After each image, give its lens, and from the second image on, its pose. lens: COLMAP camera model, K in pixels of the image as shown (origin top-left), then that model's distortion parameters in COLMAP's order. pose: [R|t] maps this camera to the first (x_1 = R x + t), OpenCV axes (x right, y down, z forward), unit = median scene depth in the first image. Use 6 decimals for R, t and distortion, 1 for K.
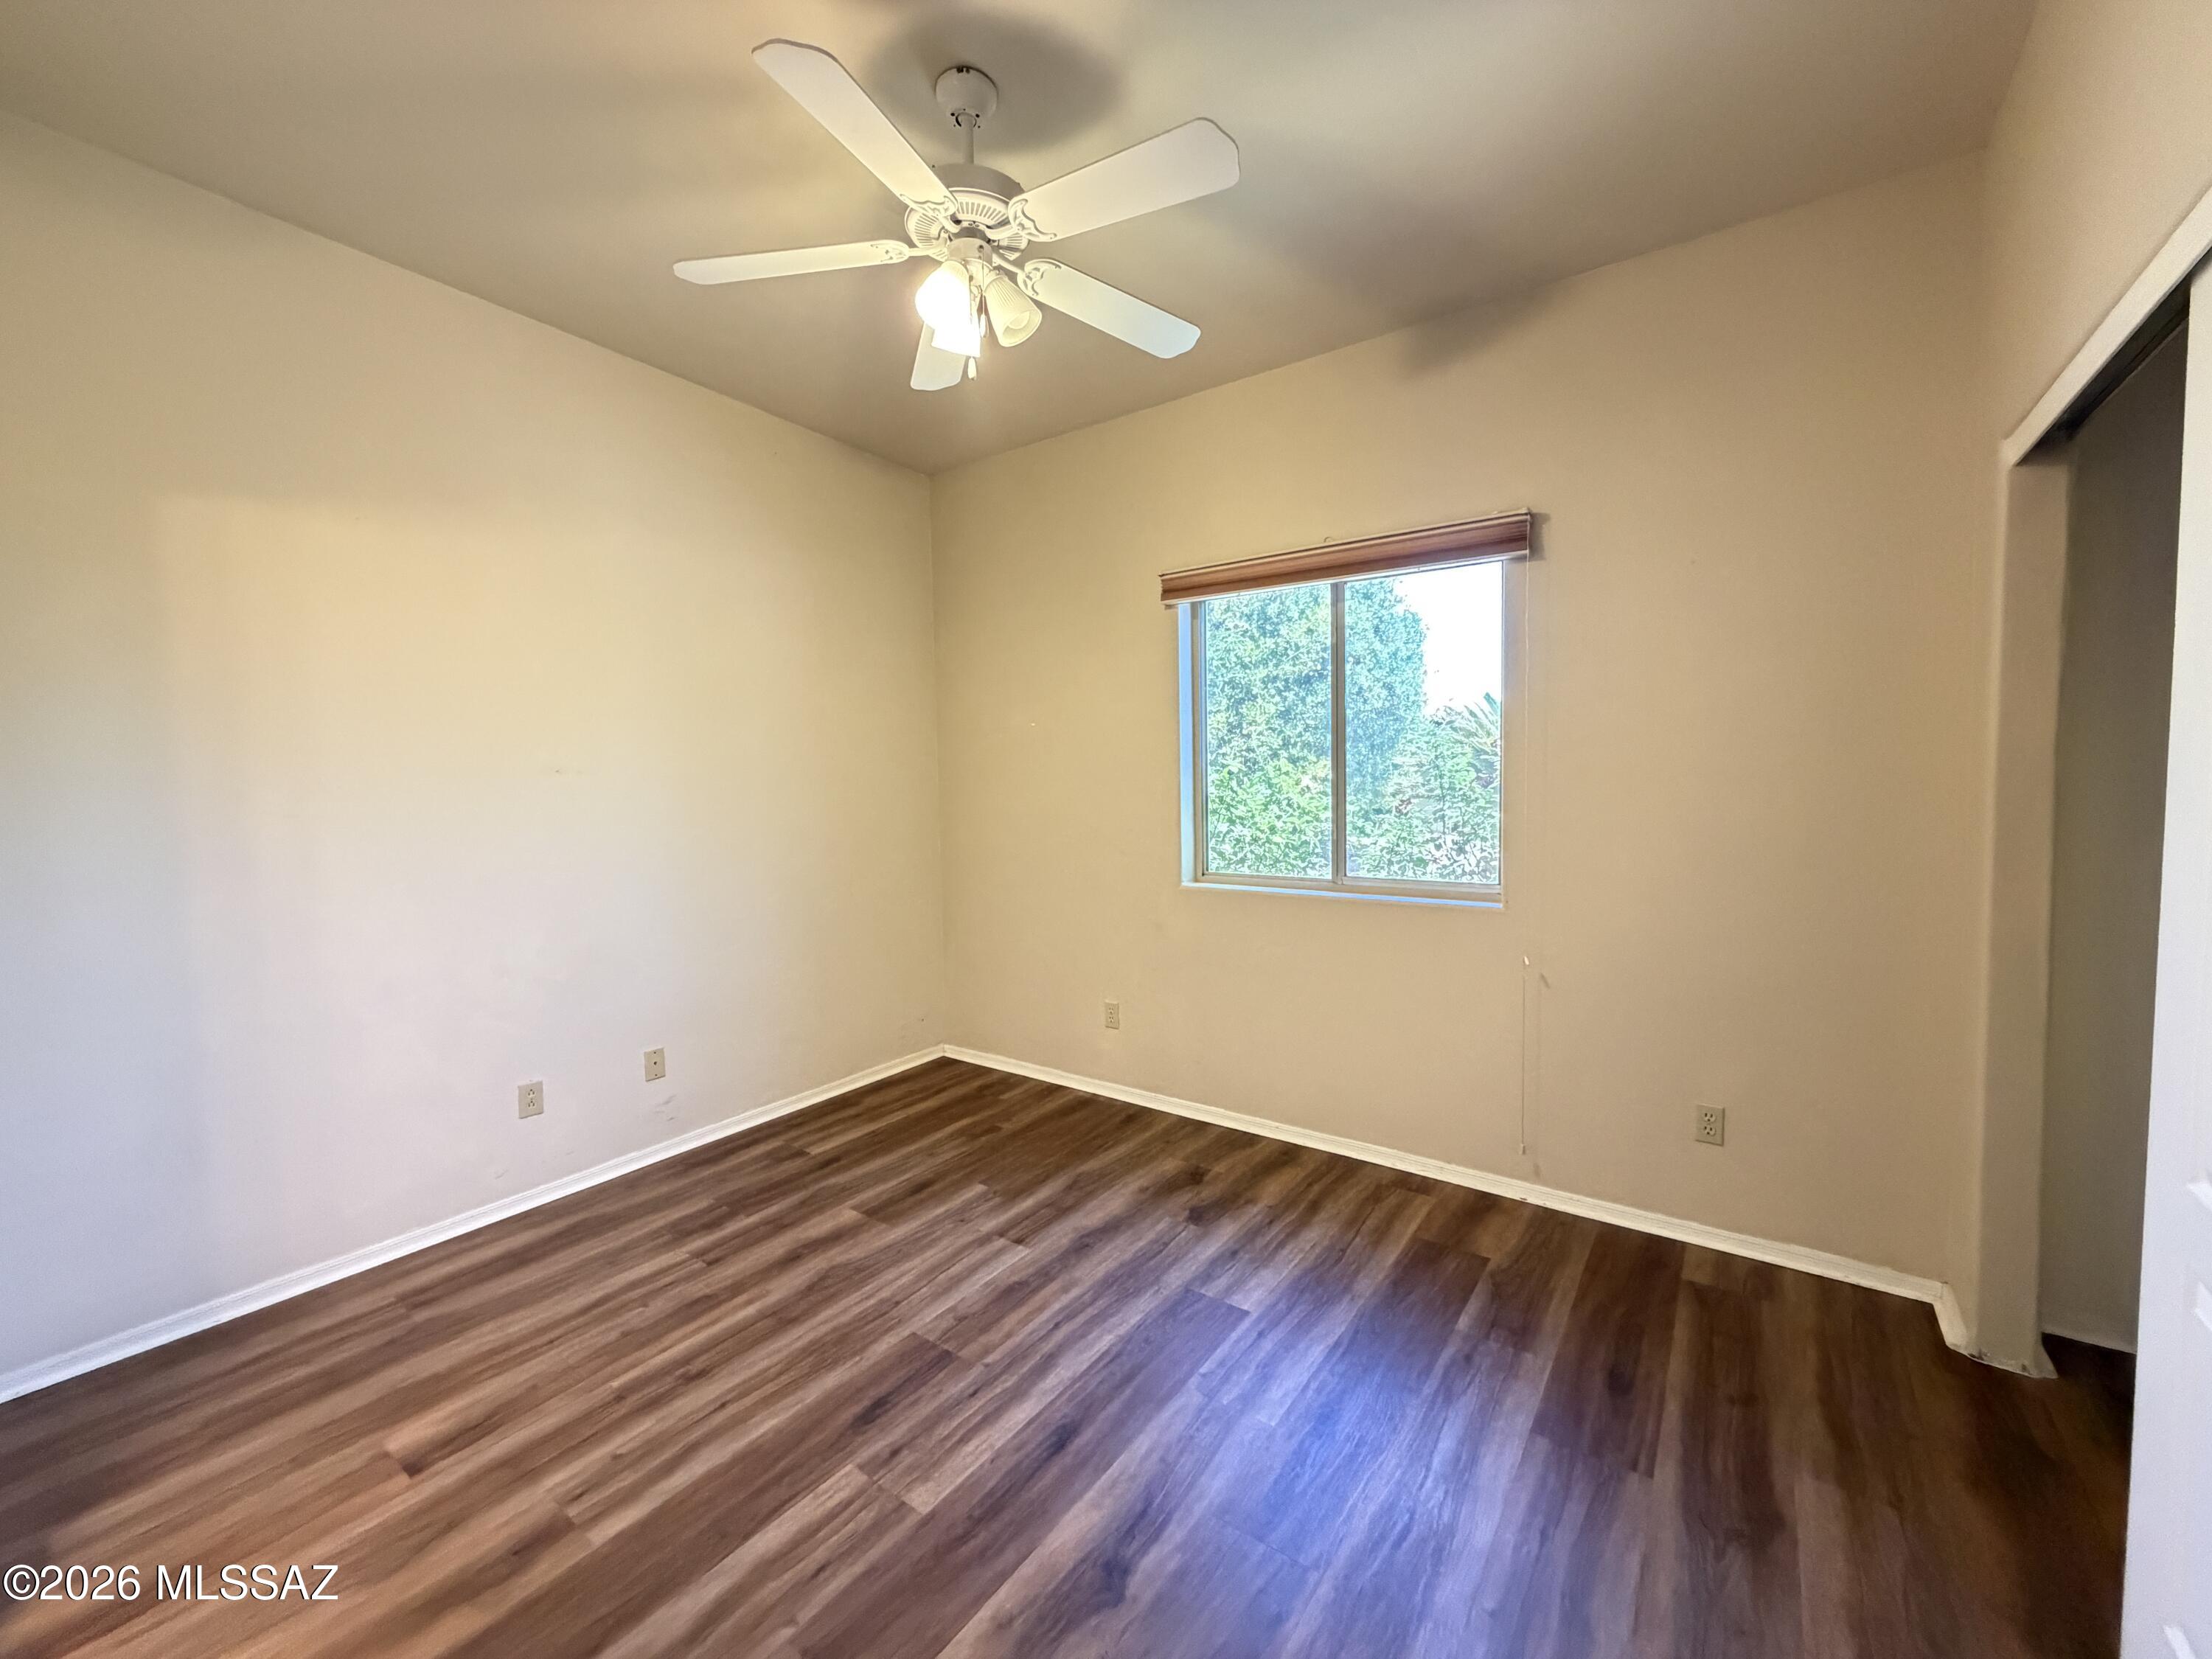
lens RADIAL K [[886.6, 0, 1104.0], [0, 886.6, 829.2], [0, 0, 1]] dist [0.002434, -0.000212]
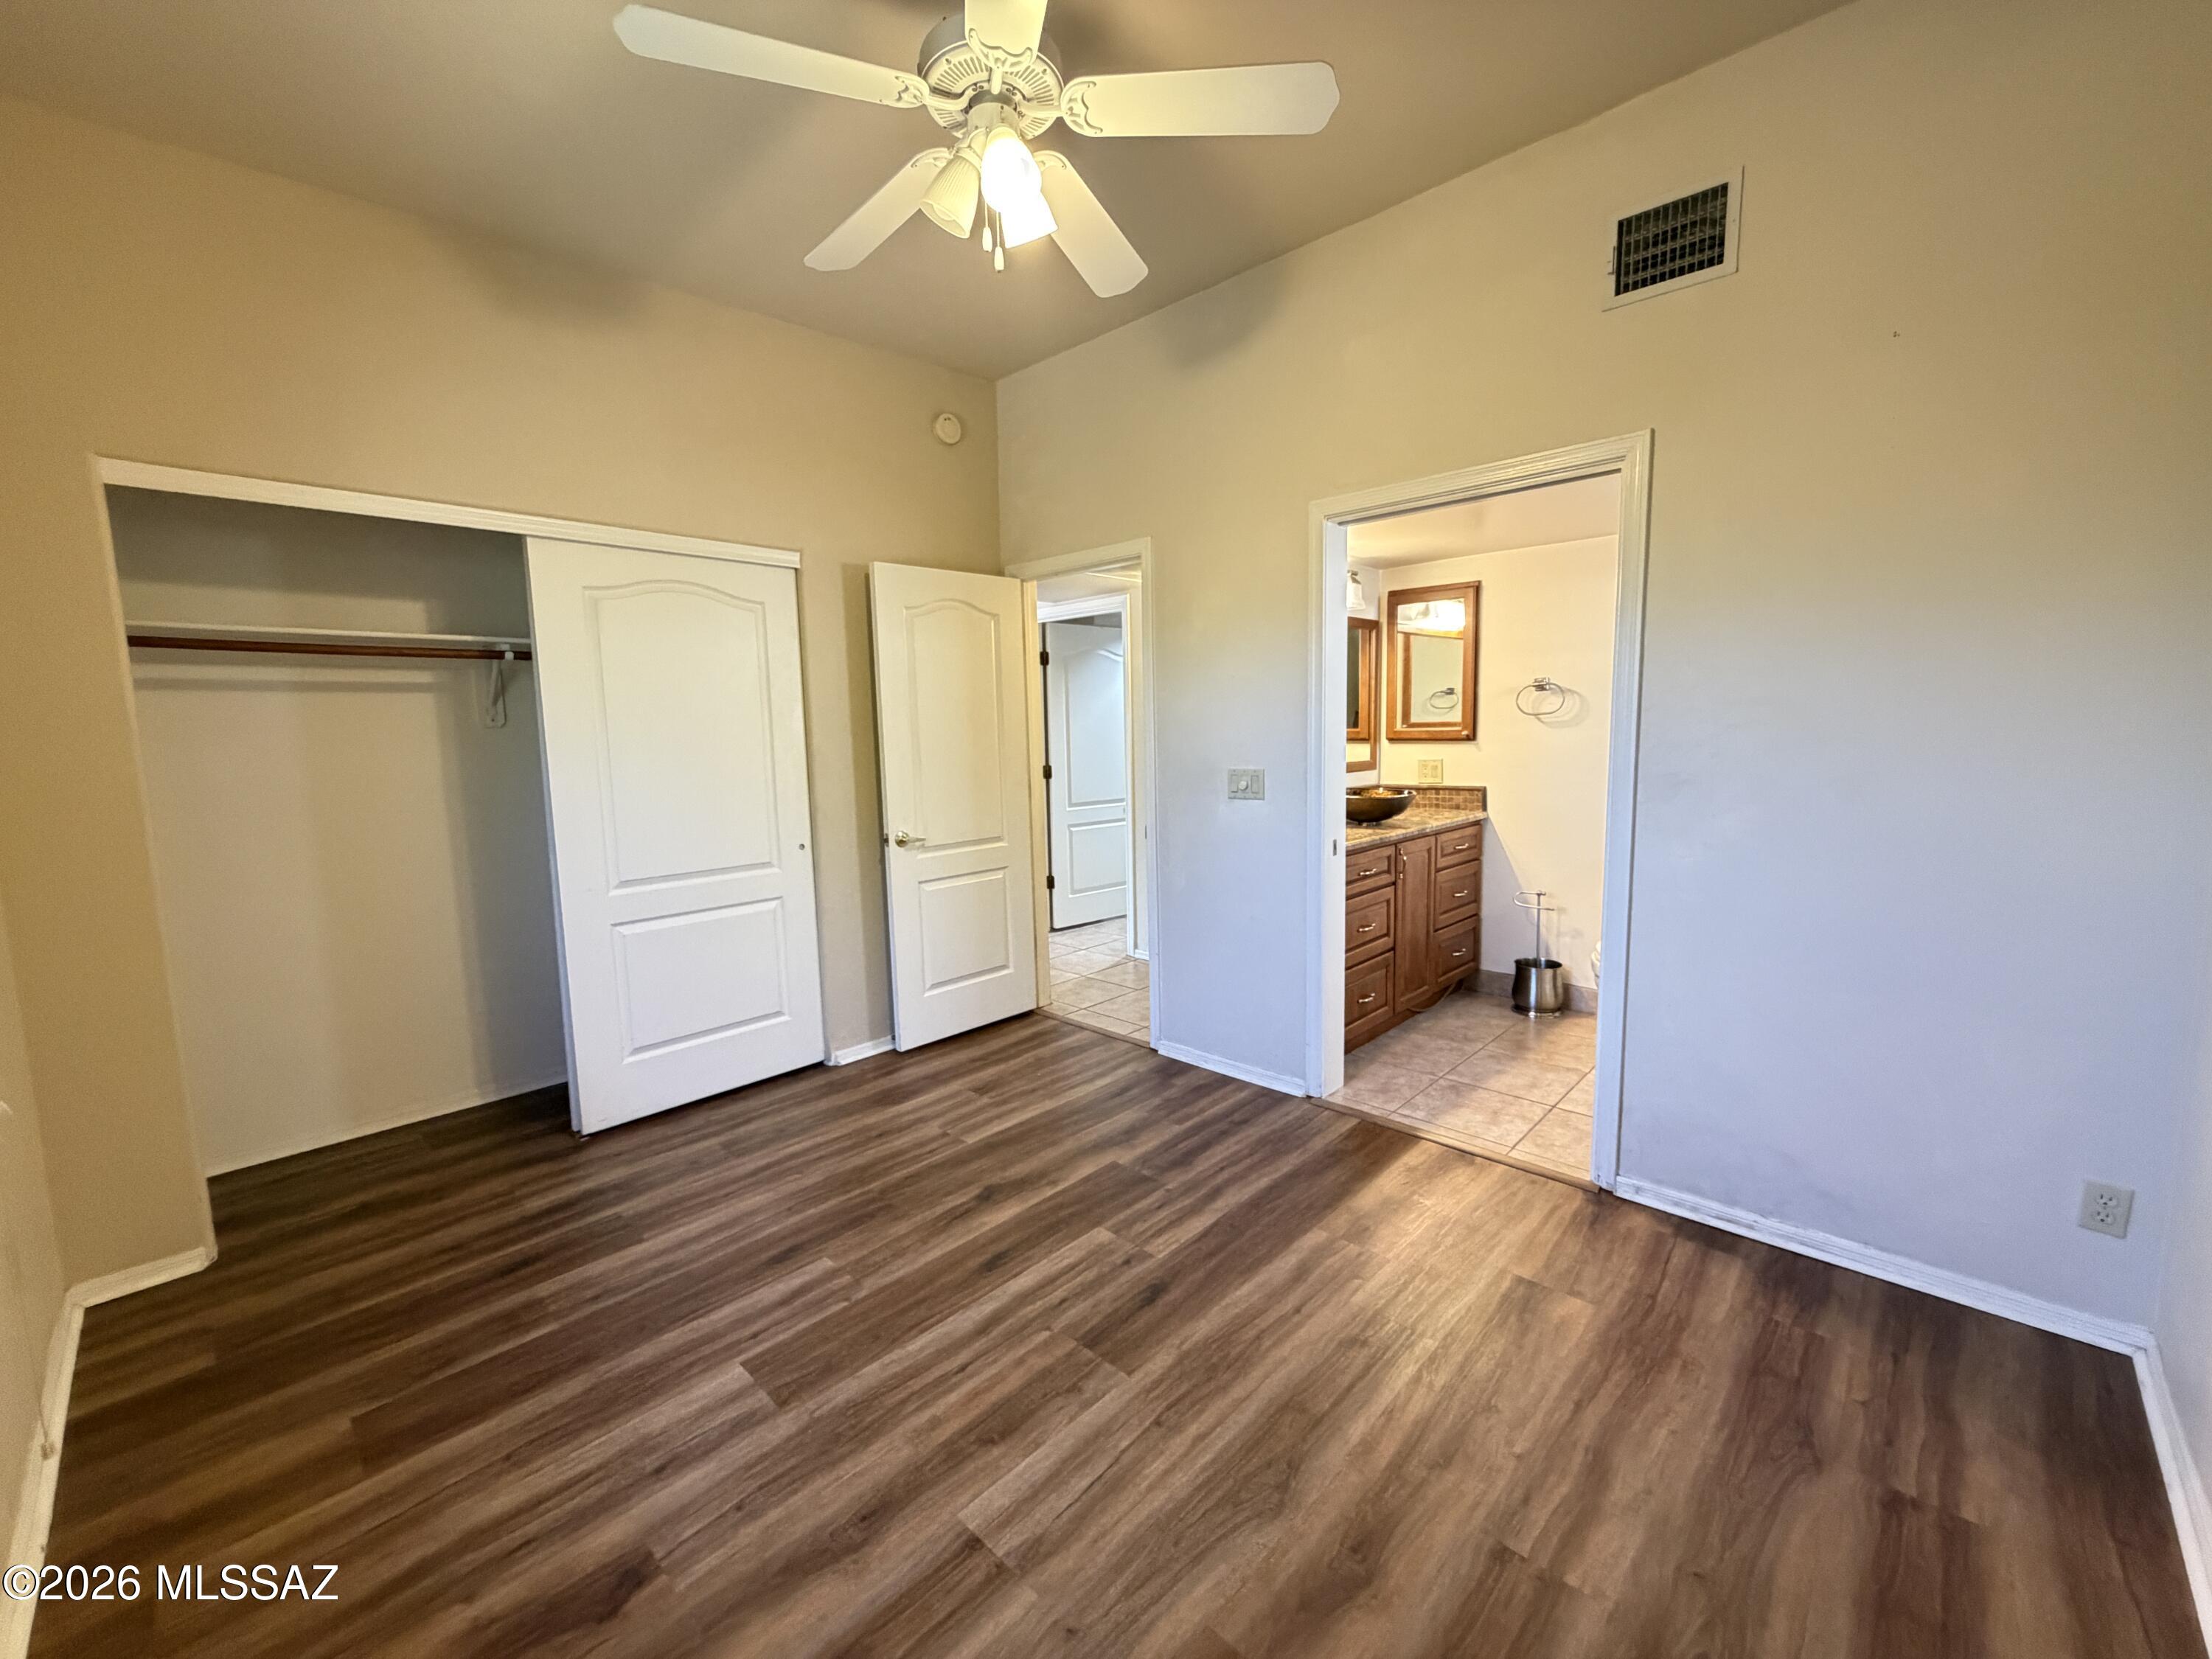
lens RADIAL K [[886.6, 0, 1102.7], [0, 886.6, 830.8], [0, 0, 1]] dist [0.002434, -0.000212]
pose [[-0.990514, 0.027027, 0.134731, -0.317625], [0.051438, 0.982109, 0.181152, -0.099034], [-0.127425, 0.186364, -0.974182, 1.729210]]
